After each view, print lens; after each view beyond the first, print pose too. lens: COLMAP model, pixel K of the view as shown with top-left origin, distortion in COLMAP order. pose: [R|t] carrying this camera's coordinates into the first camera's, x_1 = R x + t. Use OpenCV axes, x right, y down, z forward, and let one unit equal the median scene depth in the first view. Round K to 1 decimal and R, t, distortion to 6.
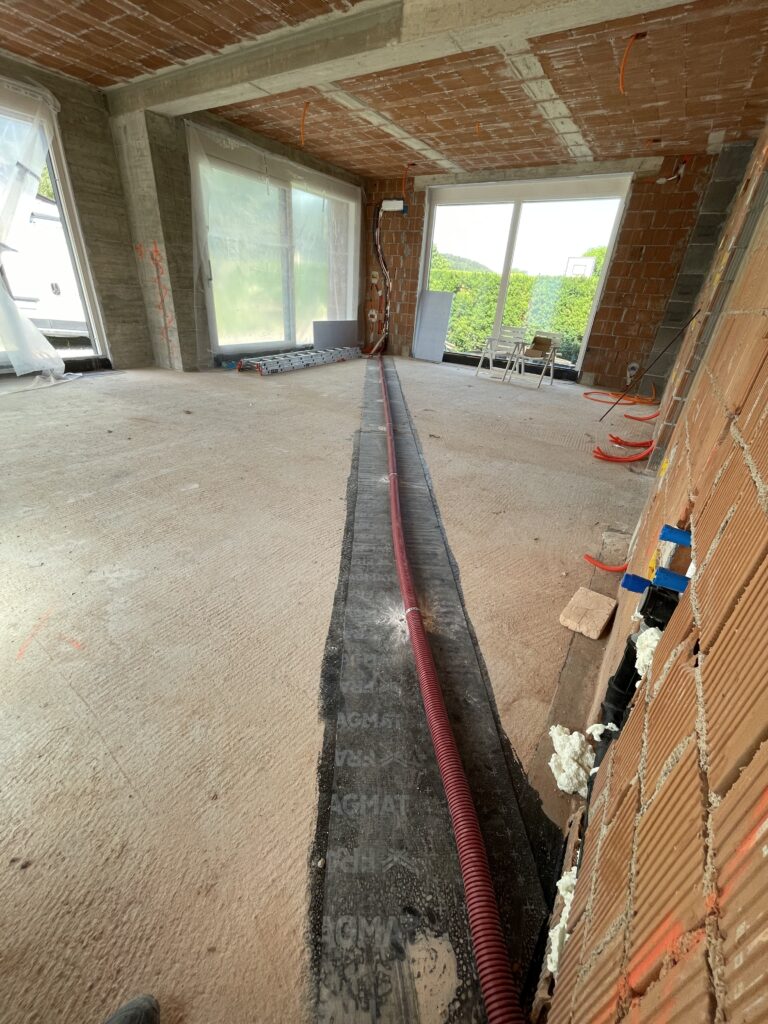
lens RADIAL K [[420.0, 0, 380.6], [0, 420.0, 509.9], [0, 0, 1]] dist [0.002489, 0.000391]
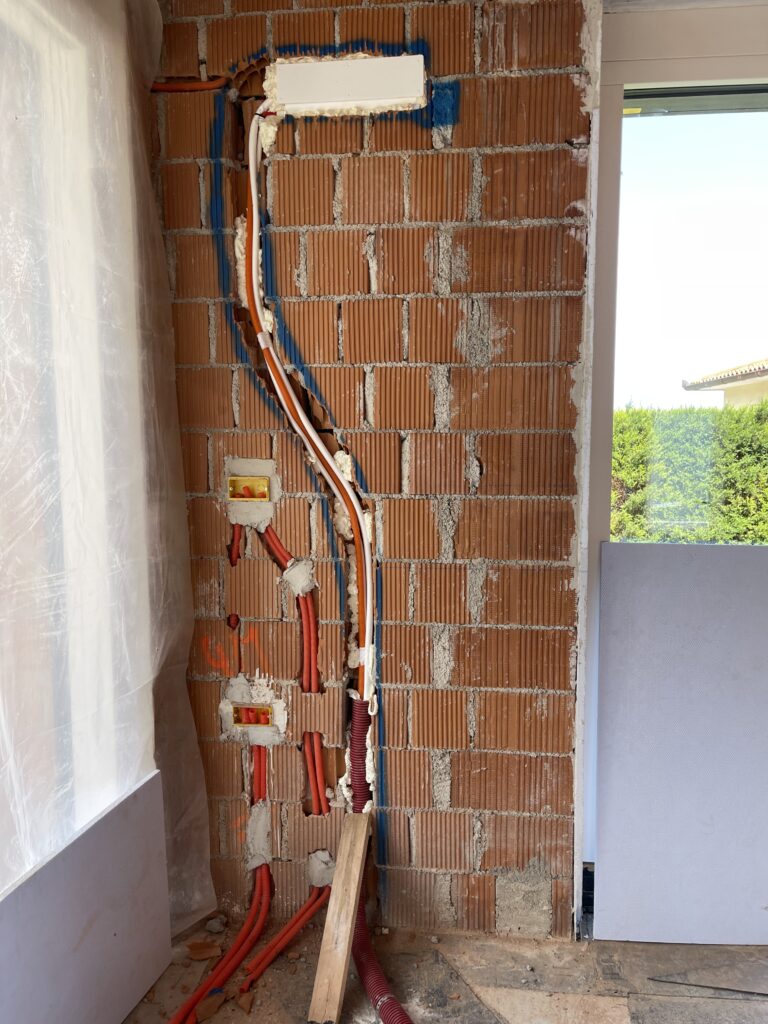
lens RADIAL K [[743.3, 0, 383.4], [0, 743.3, 516.0], [0, 0, 1]] dist [0.014441, 0.000381]
pose [[0.892373, -0.113396, 0.436821, -0.096845], [0.260179, 0.920142, -0.292652, -0.483674], [-0.368752, 0.374806, 0.850613, 0.805552]]
